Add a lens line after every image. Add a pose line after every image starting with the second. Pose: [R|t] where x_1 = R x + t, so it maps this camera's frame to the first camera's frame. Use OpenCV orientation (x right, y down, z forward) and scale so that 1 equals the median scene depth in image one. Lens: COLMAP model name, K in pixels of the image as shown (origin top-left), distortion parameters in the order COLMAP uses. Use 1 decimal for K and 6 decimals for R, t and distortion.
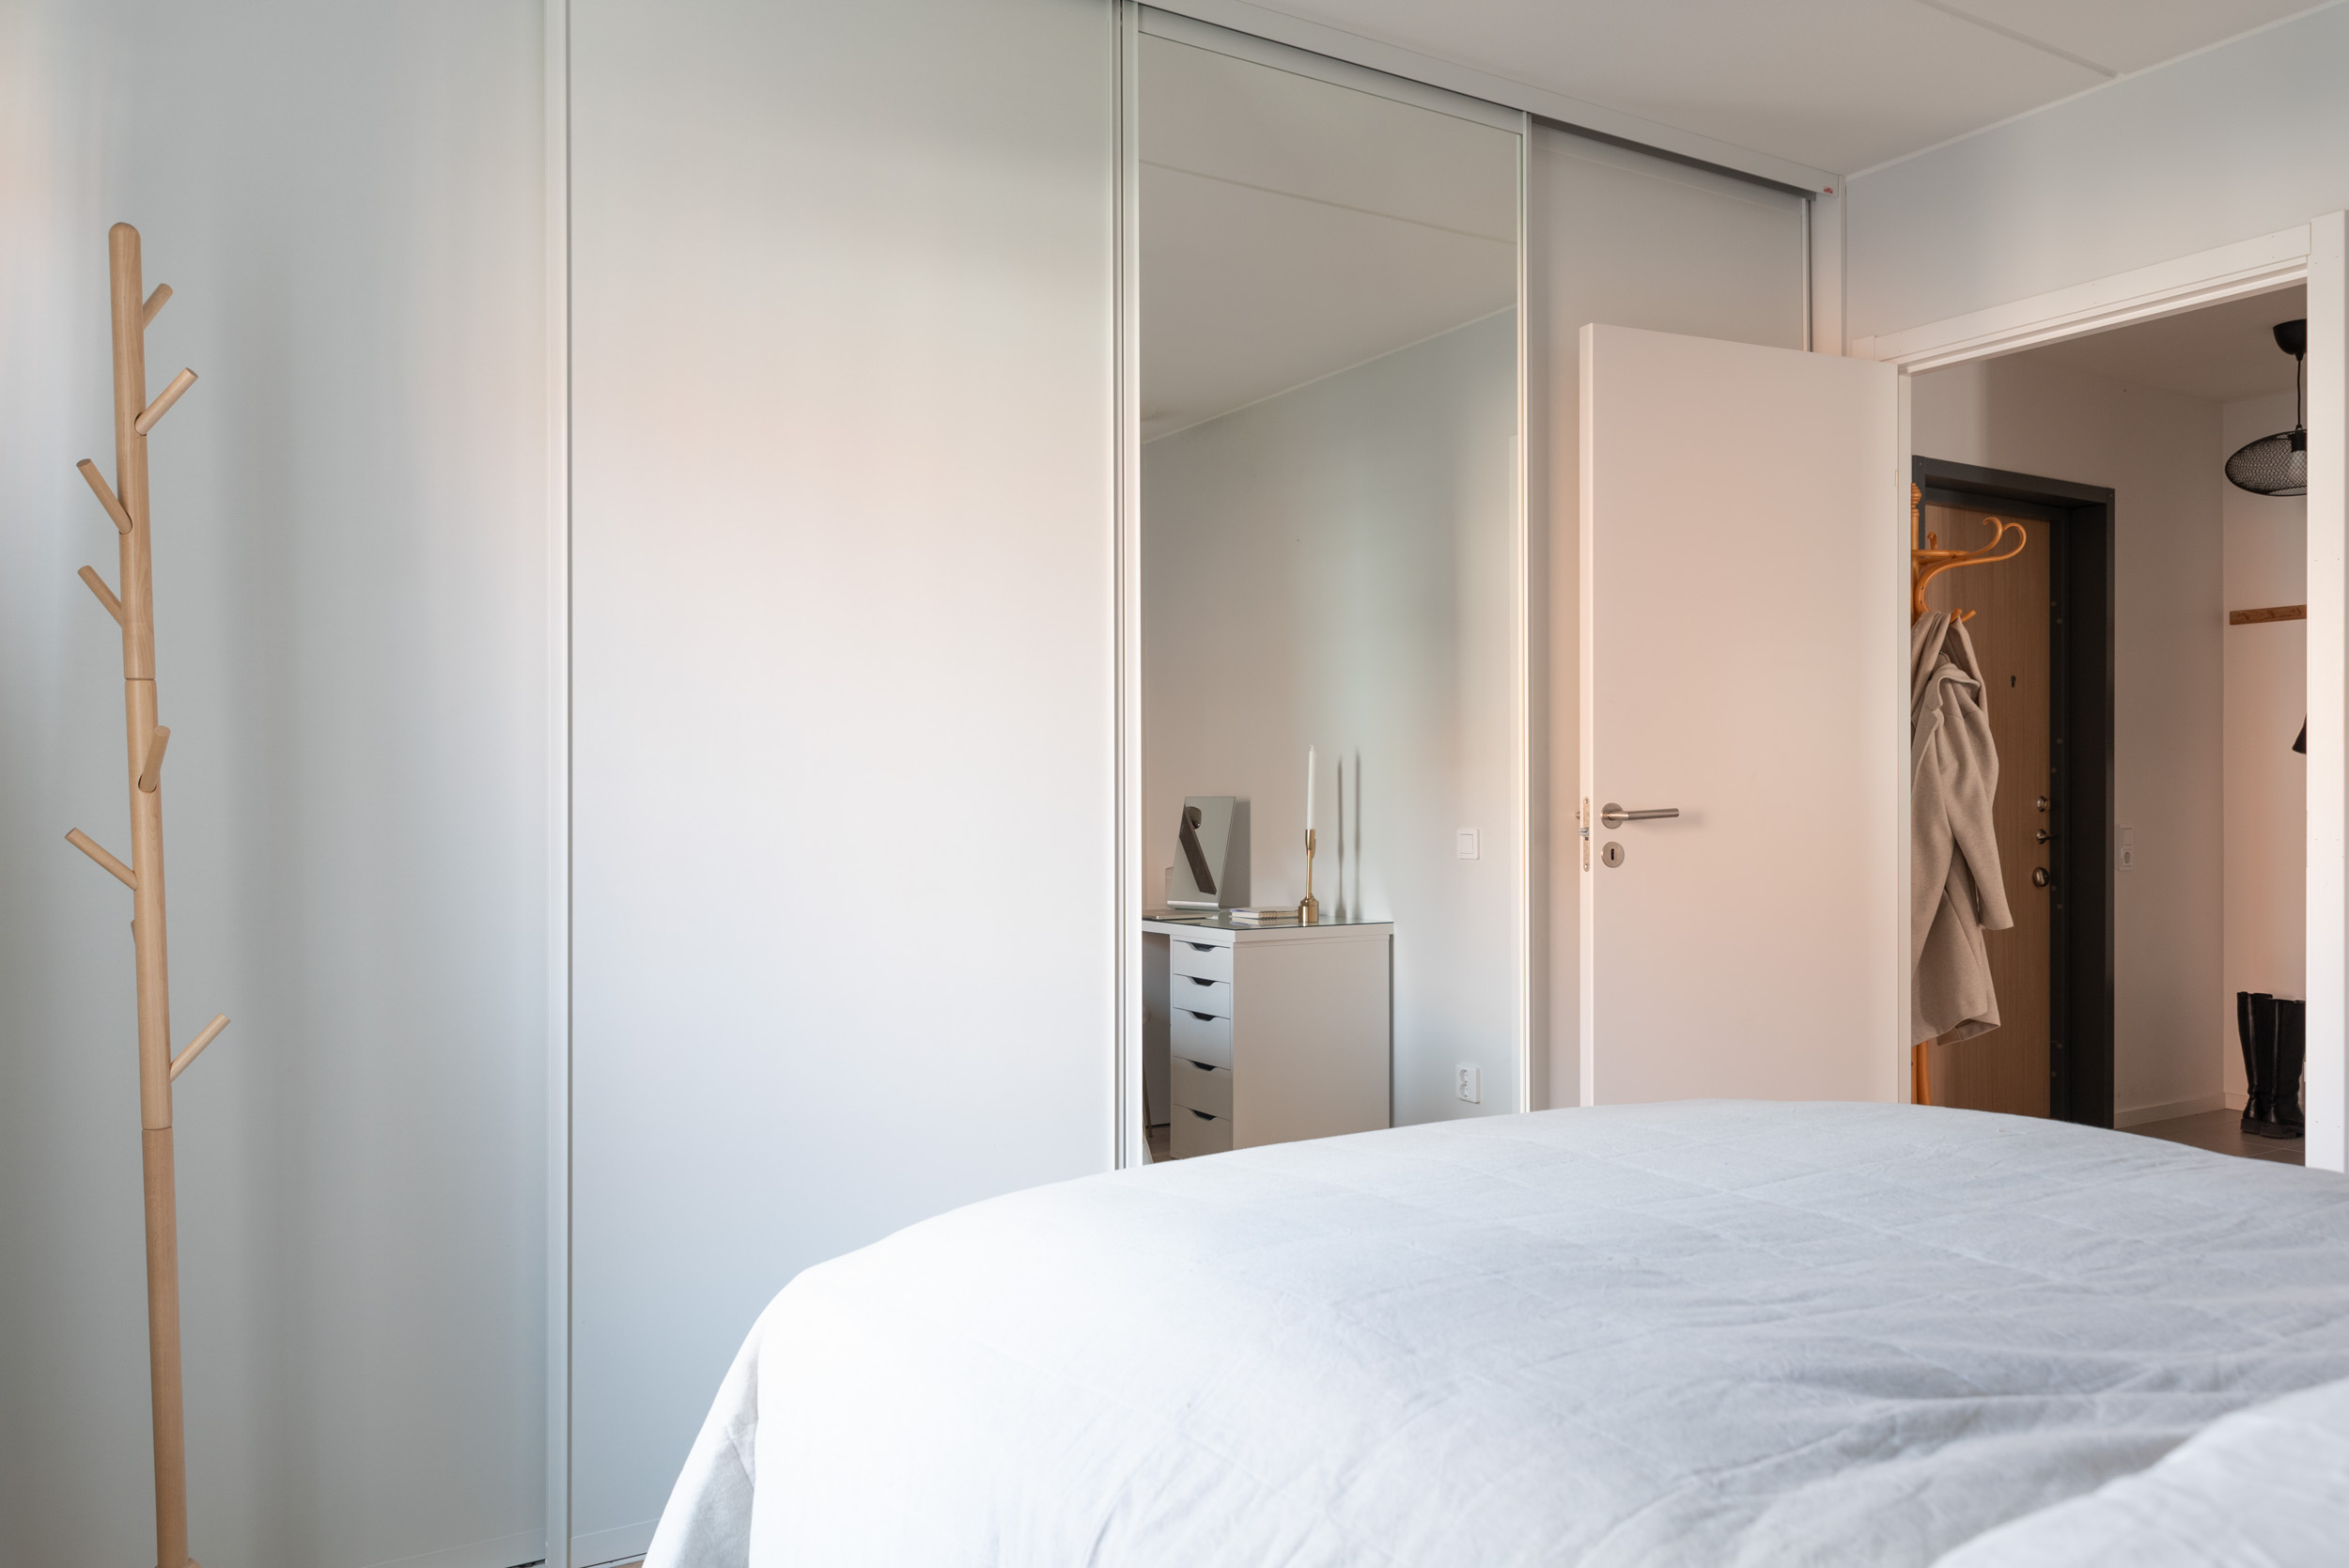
lens RADIAL K [[1504.1, 0, 1115.0], [0, 1504.1, 788.6], [0, 0, 1]] dist [-0.047578, -0.003195]
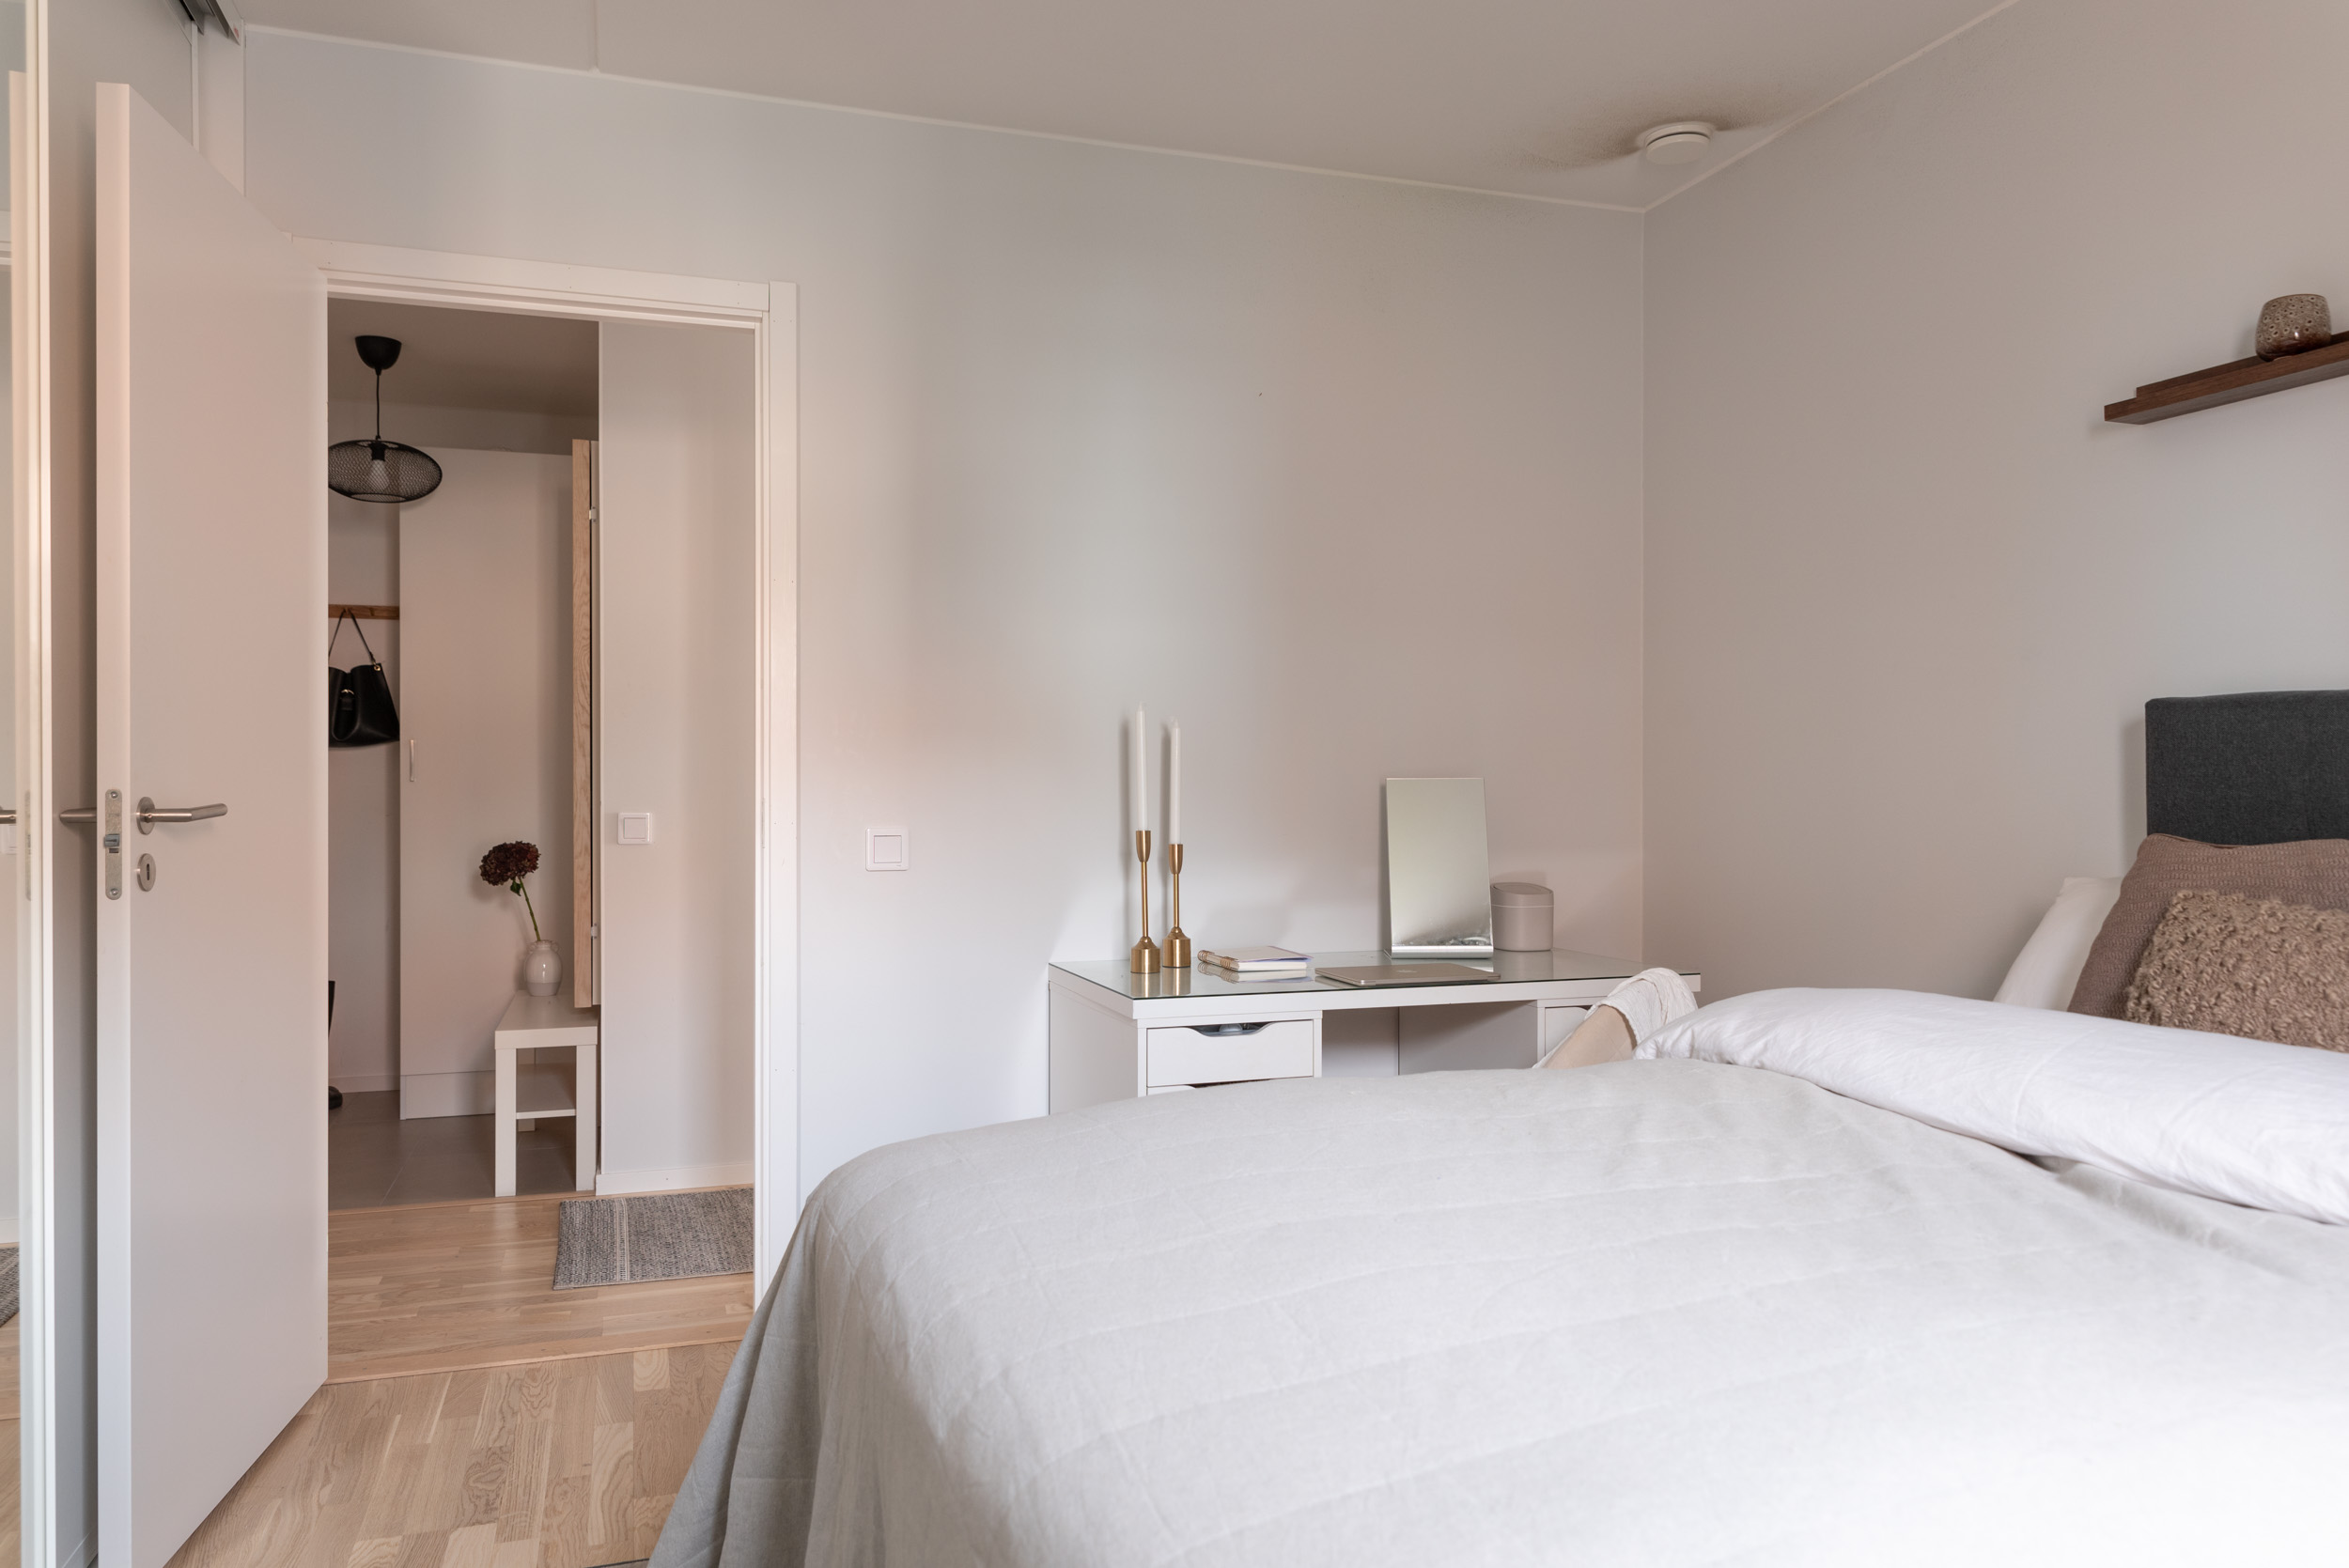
lens RADIAL K [[1504.1, 0, 1115.0], [0, 1504.1, 788.6], [0, 0, 1]] dist [-0.047578, -0.003195]
pose [[0.178414, -0.005914, 0.983938, -0.183493], [0.001264, 0.999982, 0.005781, 0.001966], [-0.983955, 0.000213, 0.178419, 0.325074]]
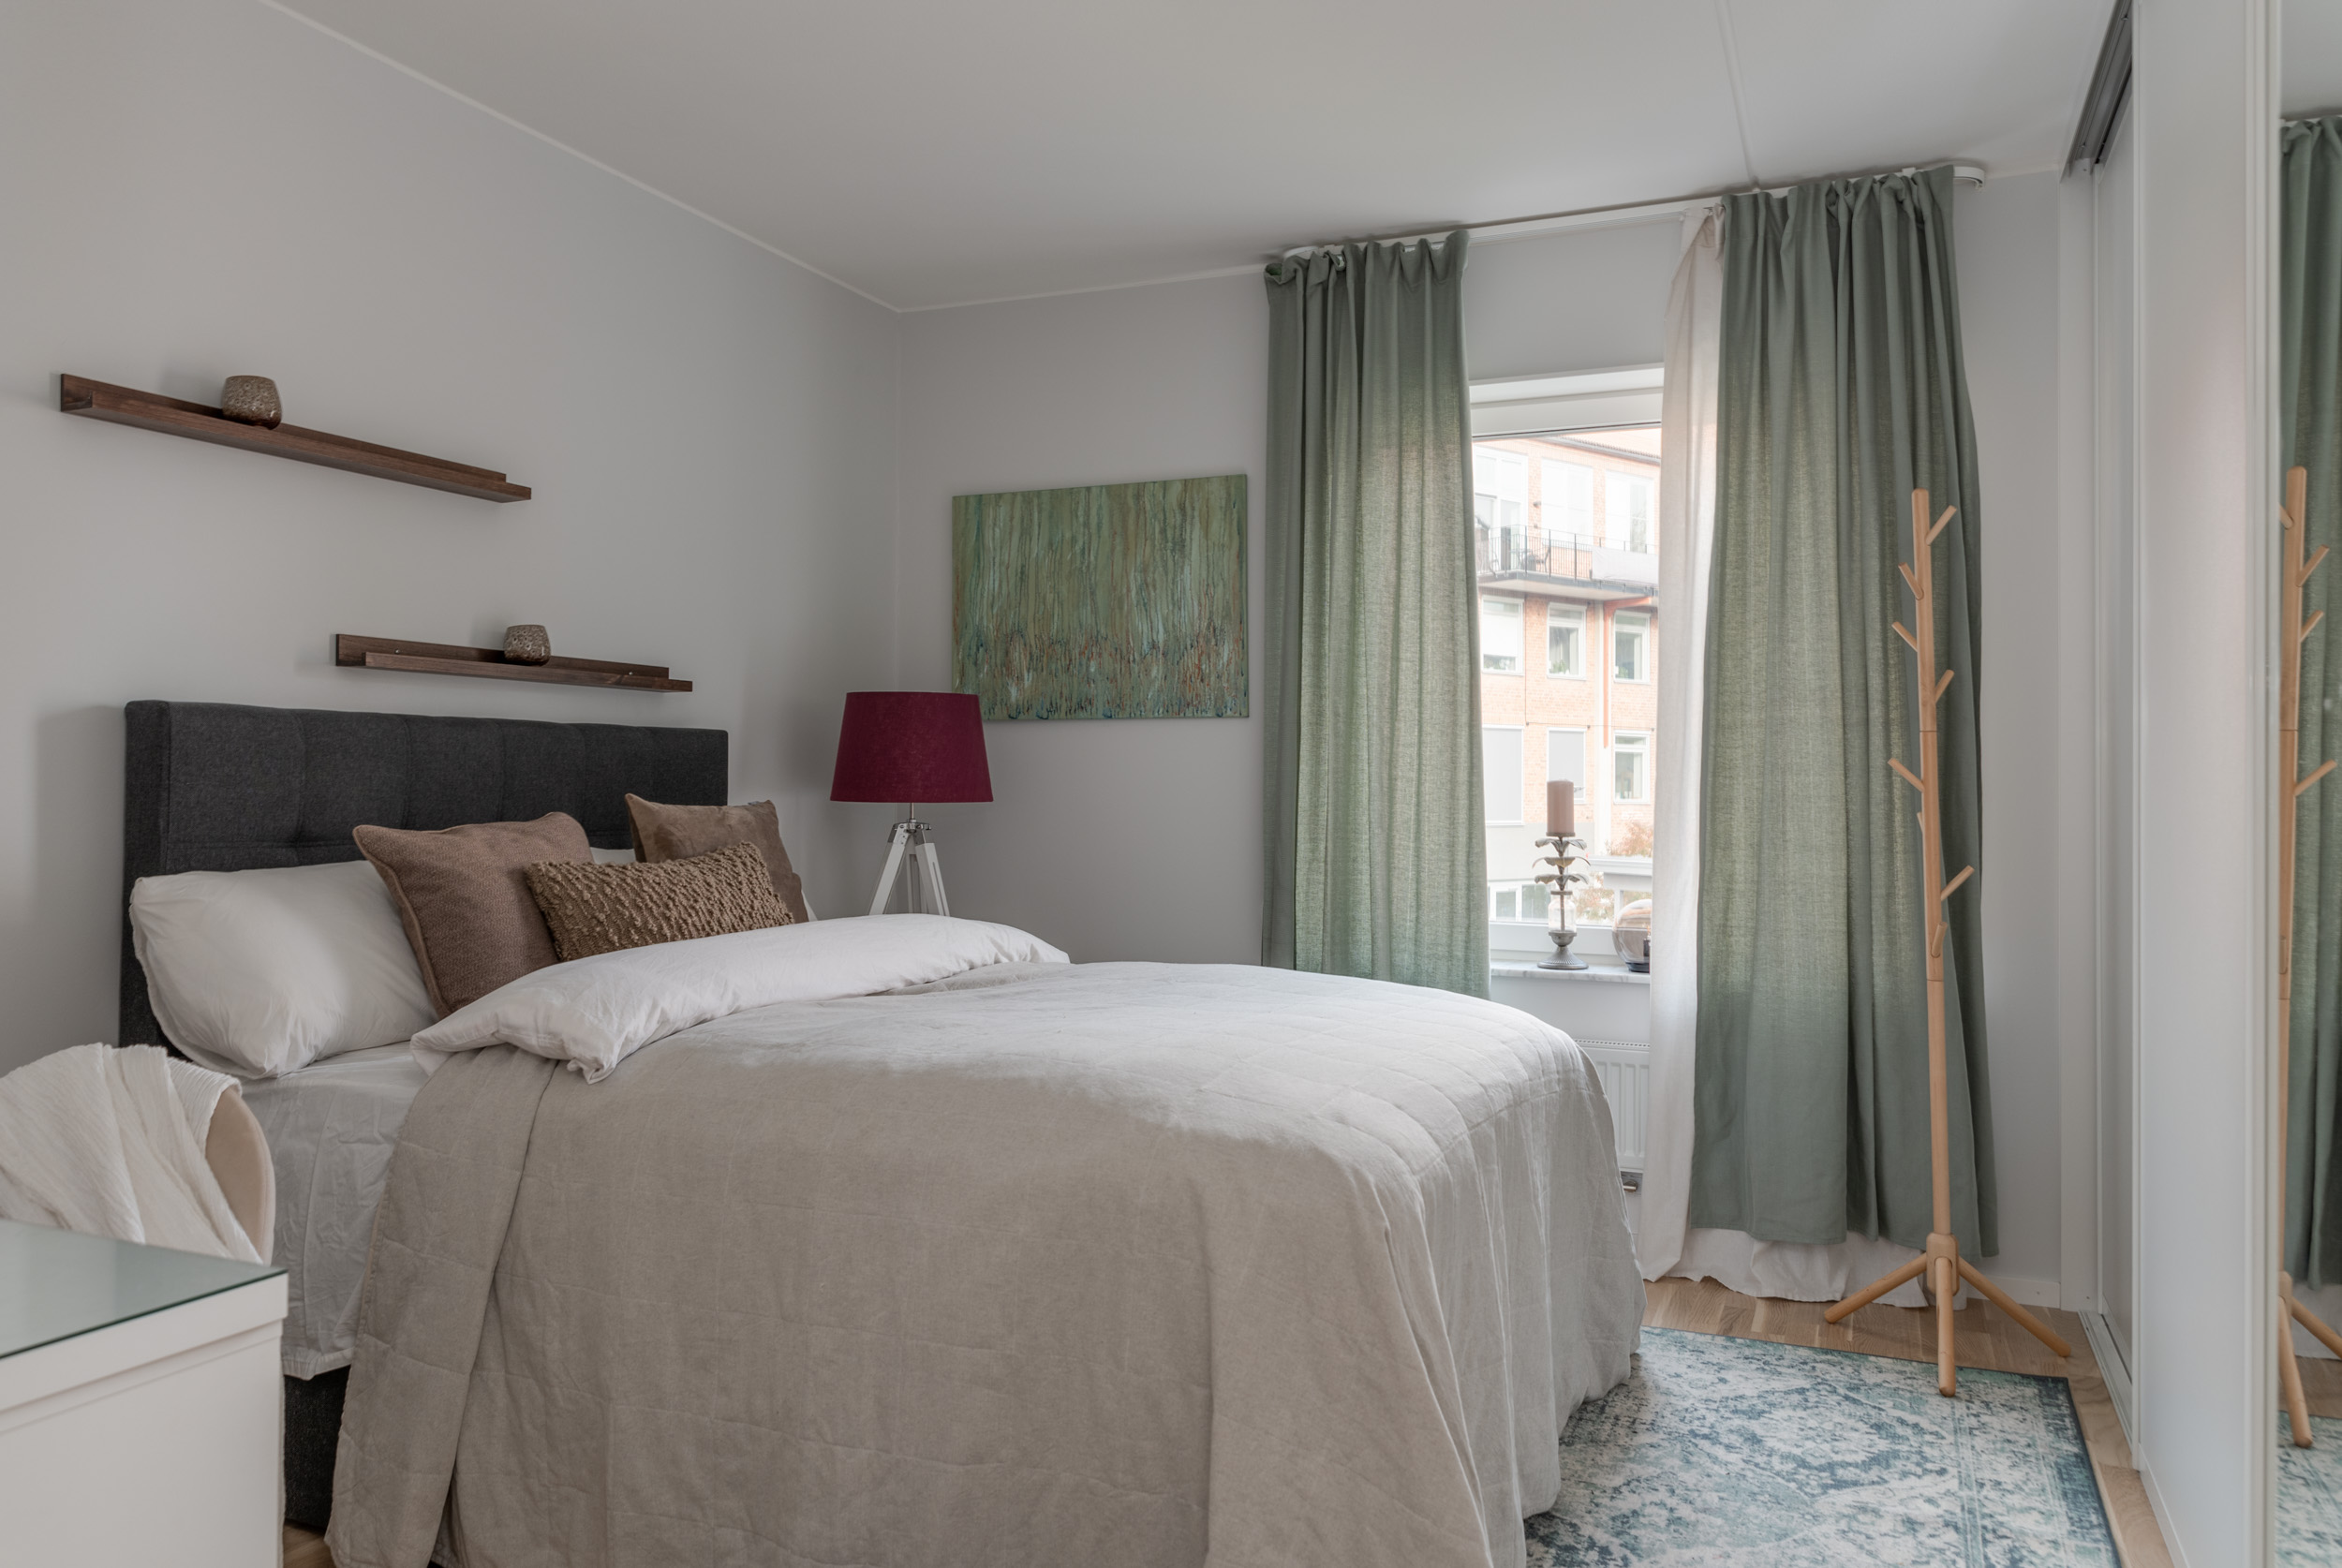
lens RADIAL K [[1499.6, 0, 1111.7], [0, 1499.6, 788.6], [0, 0, 1]] dist [-0.047578, -0.003195]
pose [[-0.813824, -0.012369, -0.580979, 0.430229], [-0.010168, 0.999923, -0.007044, 0.006647], [0.581022, 0.000175, -0.813888, 0.707558]]
